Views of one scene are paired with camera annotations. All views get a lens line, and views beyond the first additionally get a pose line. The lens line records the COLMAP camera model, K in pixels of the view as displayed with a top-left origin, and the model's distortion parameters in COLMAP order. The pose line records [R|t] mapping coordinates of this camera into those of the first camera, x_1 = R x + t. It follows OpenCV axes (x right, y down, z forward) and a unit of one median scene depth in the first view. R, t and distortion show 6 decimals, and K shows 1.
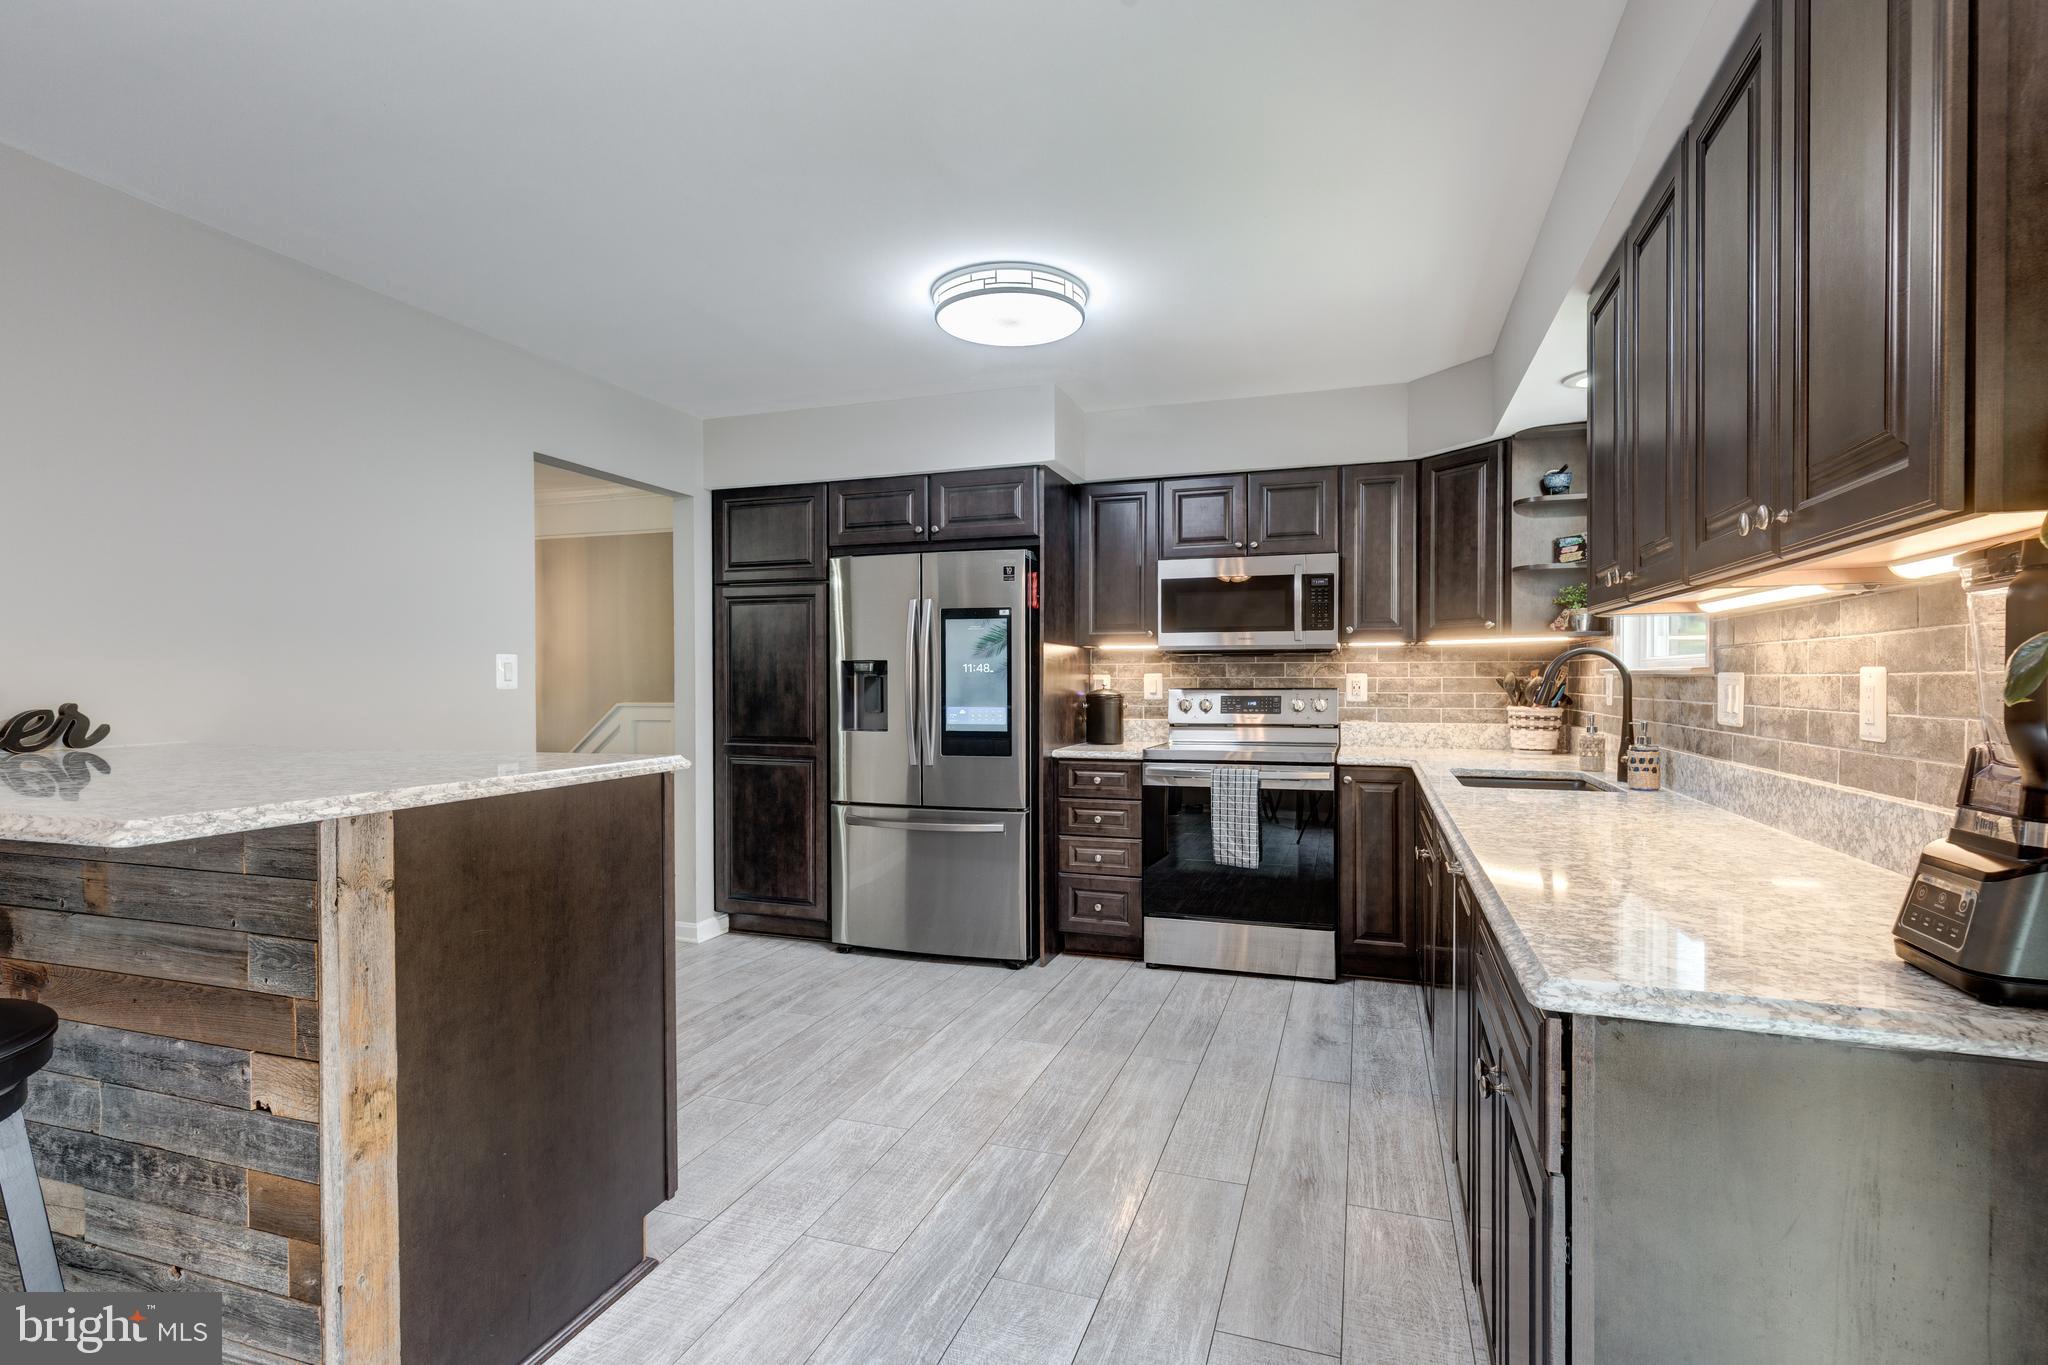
lens RADIAL K [[925.6, 0, 1038.1], [0, 925.6, 700.7], [0, 0, 1]] dist [0.004888, -0.001700]
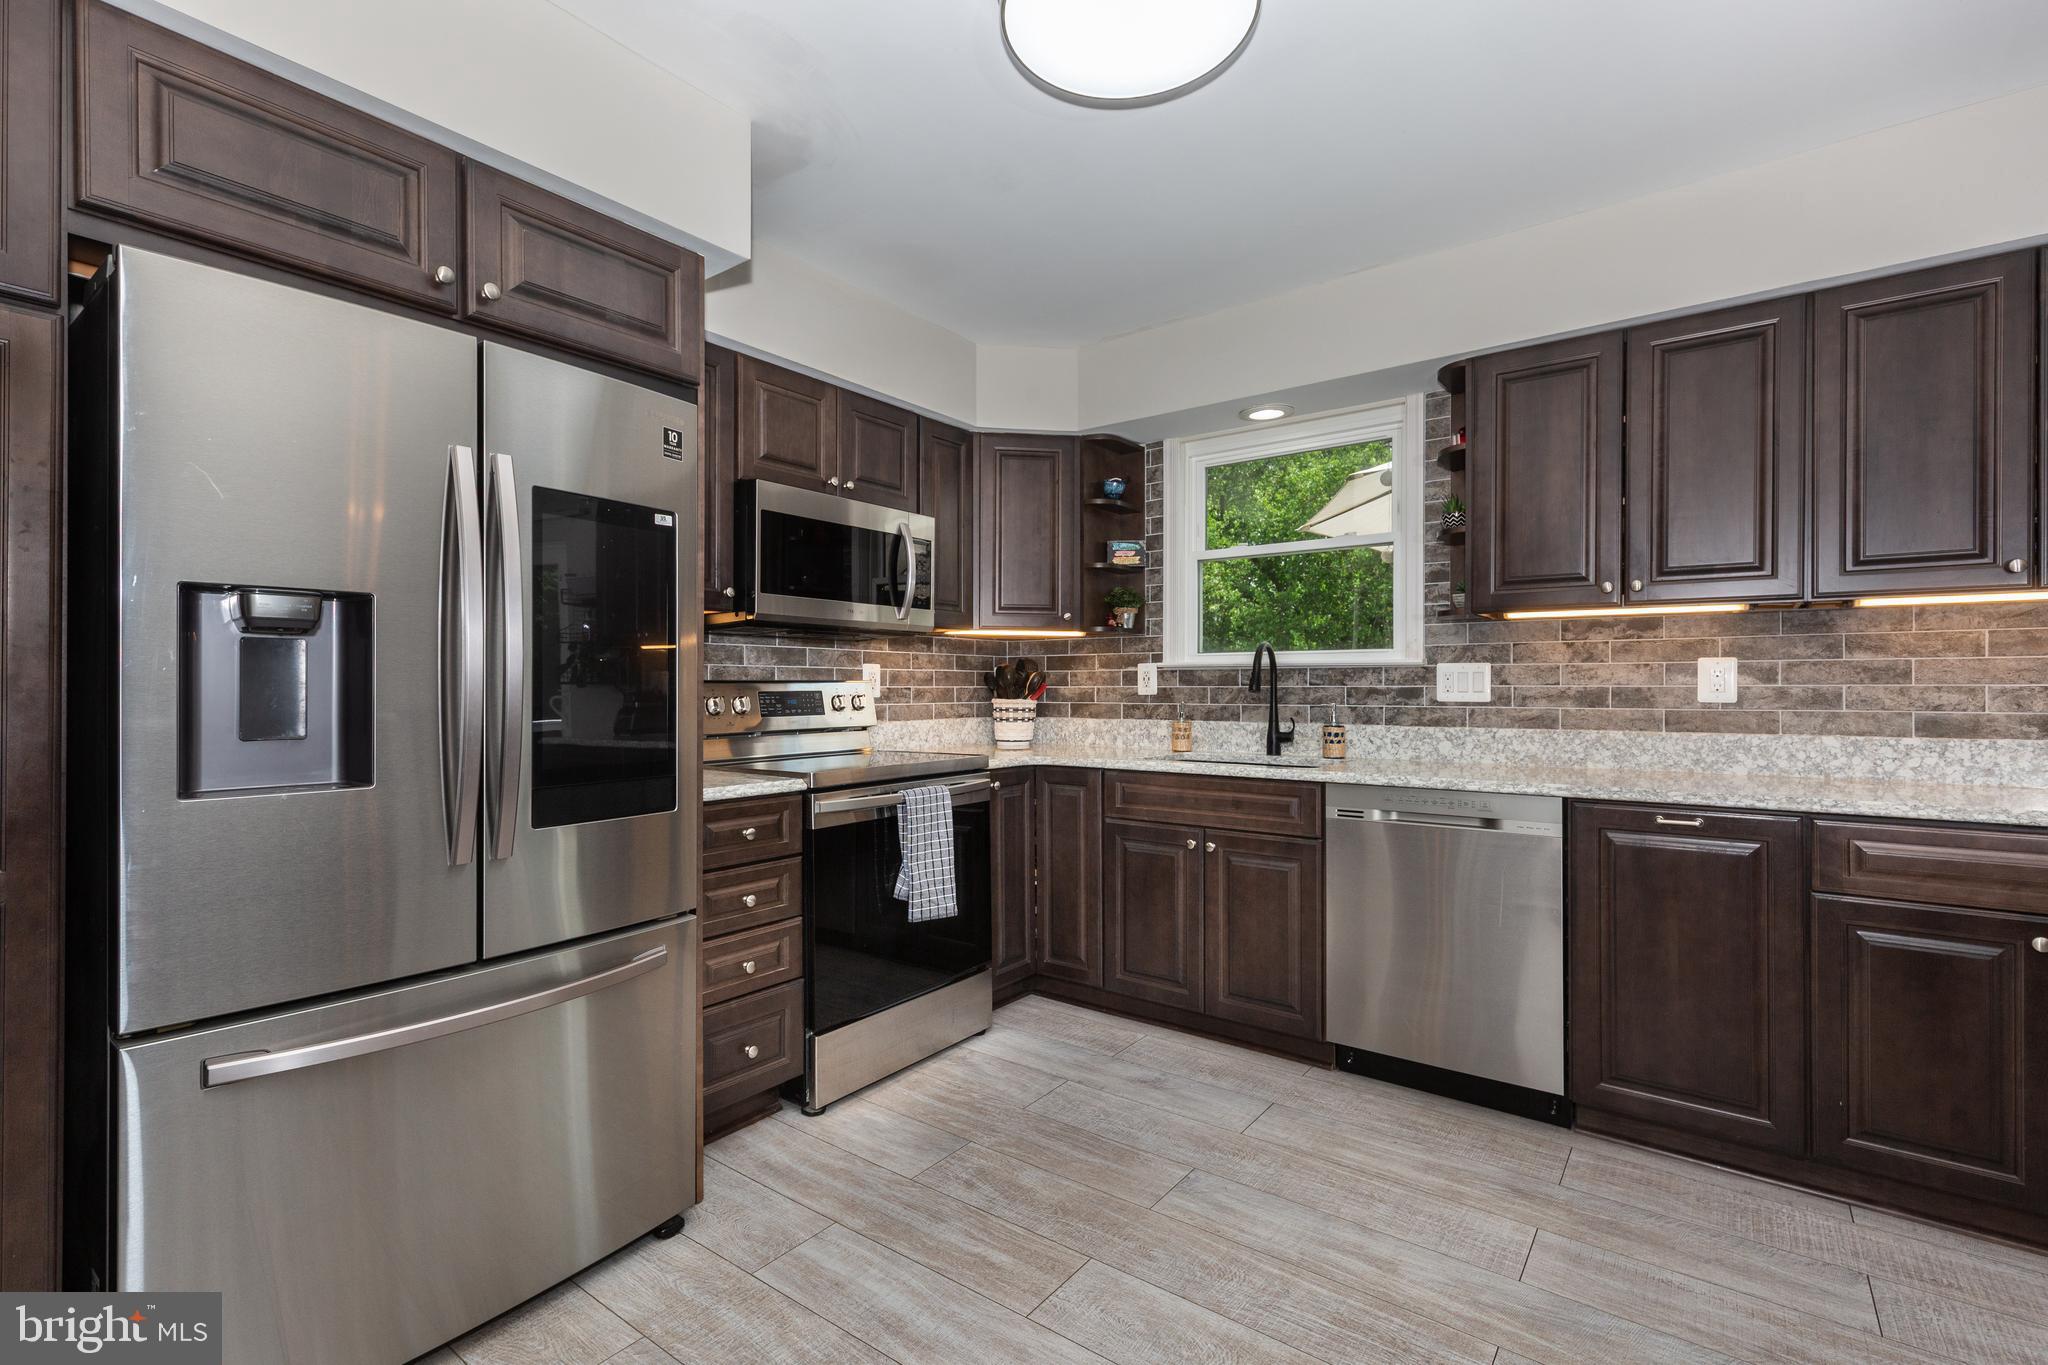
lens RADIAL K [[925.6, 0, 1024.4], [0, 925.6, 685.4], [0, 0, 1]] dist [0.004888, -0.001700]
pose [[0.330473, 0.002871, 0.943811, -0.474501], [0.017187, 0.999811, -0.009059, 0.000989], [-0.943659, 0.019215, 0.330361, 0.704748]]
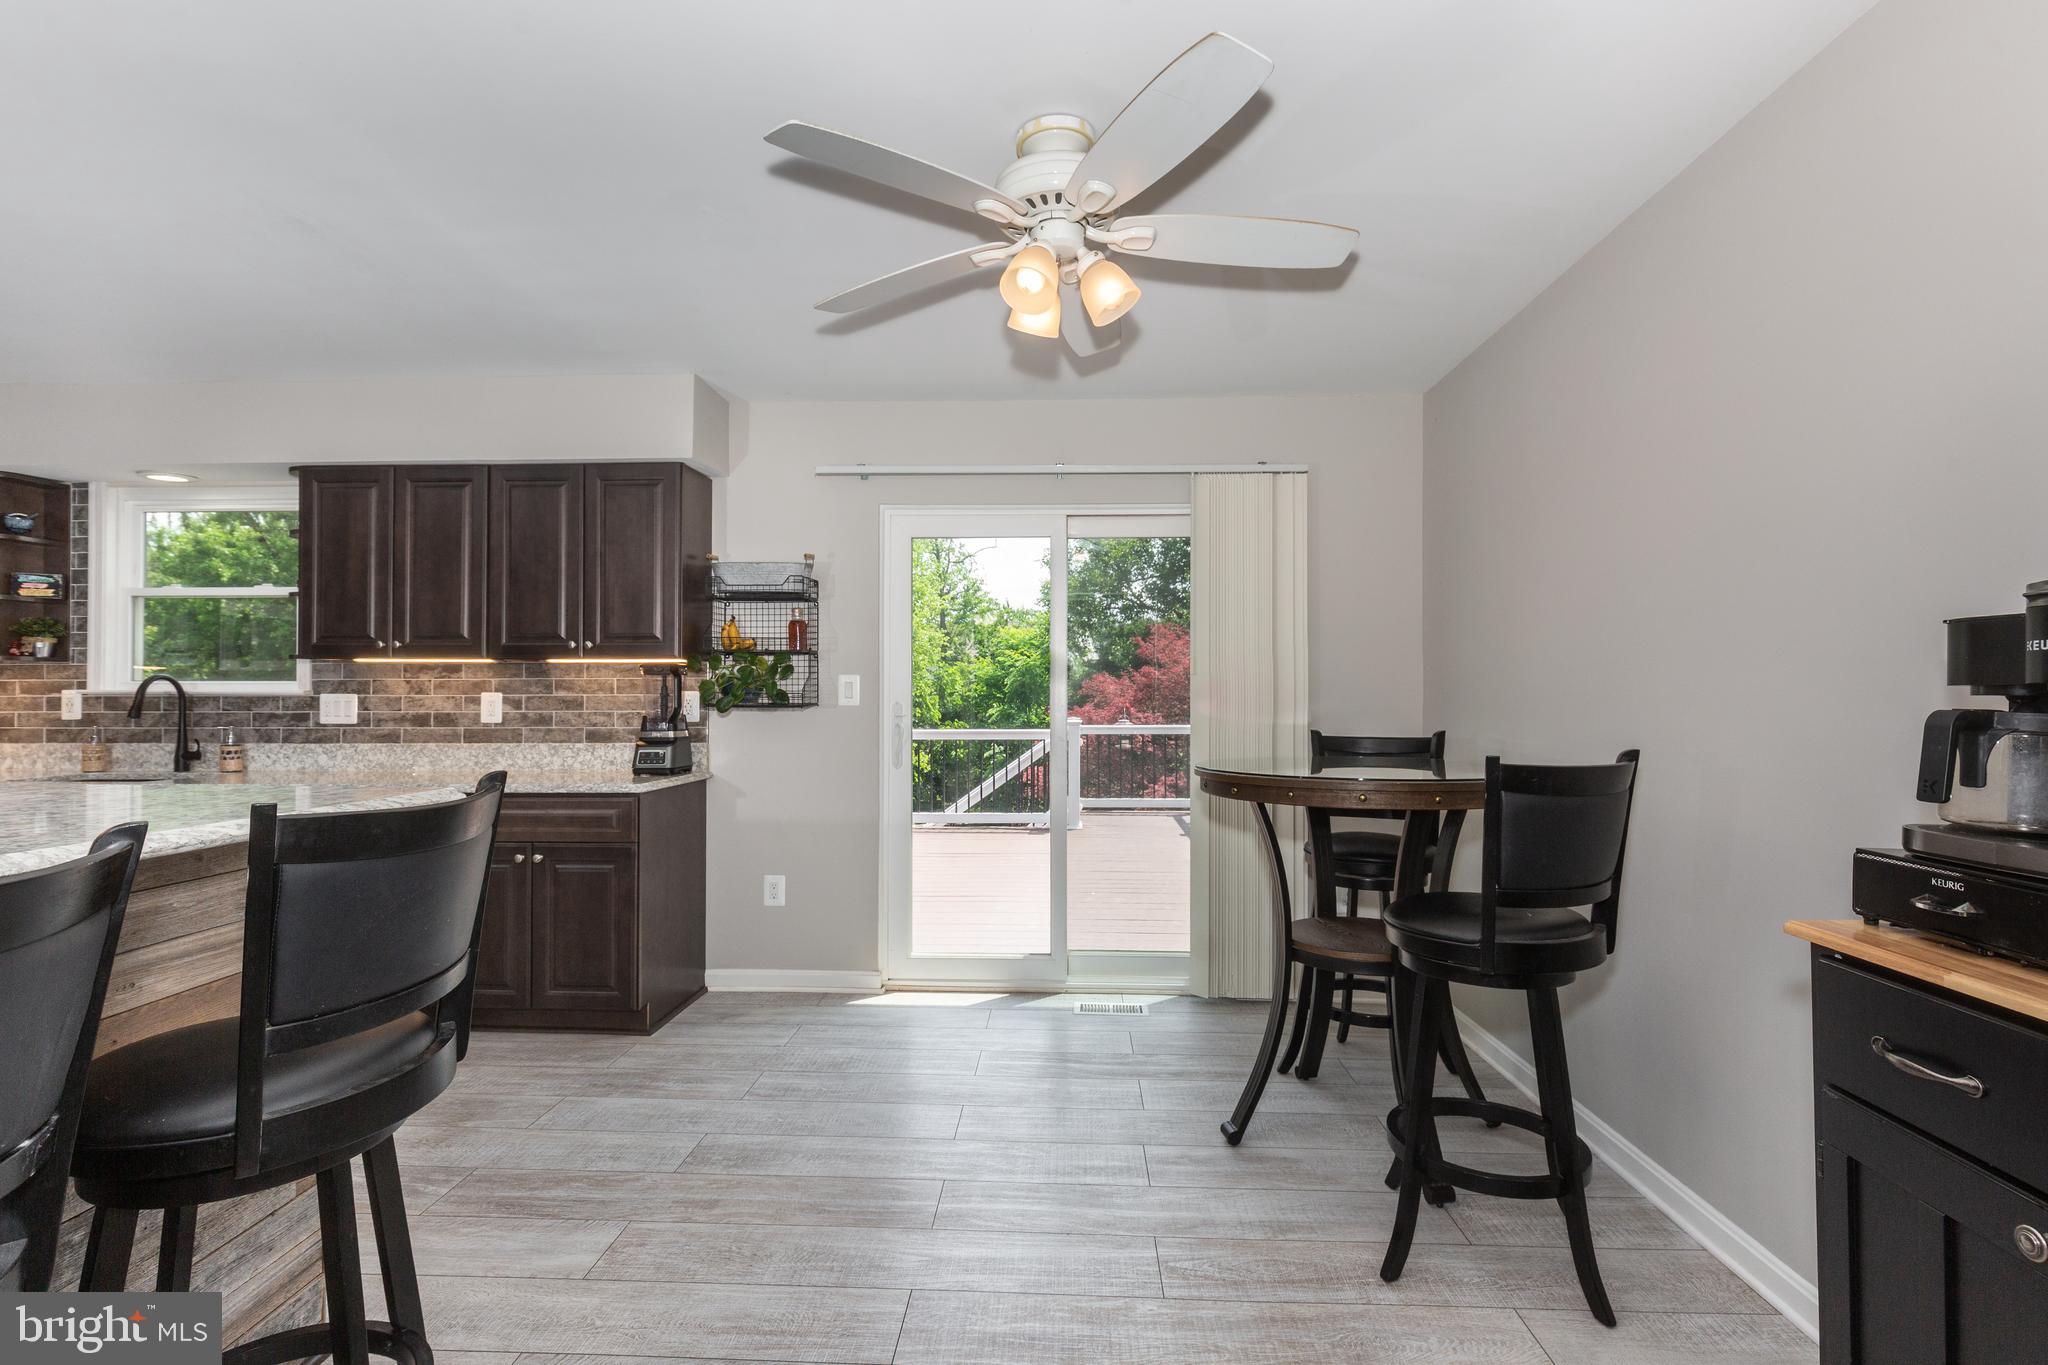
lens RADIAL K [[925.6, 0, 1020.5], [0, 925.6, 690.7], [0, 0, 1]] dist [0.004888, -0.001700]
pose [[-0.274320, 0.004300, 0.961629, -0.823765], [0.018635, 0.999826, 0.000845, -0.009751], [-0.961458, 0.018152, -0.274353, 0.131408]]
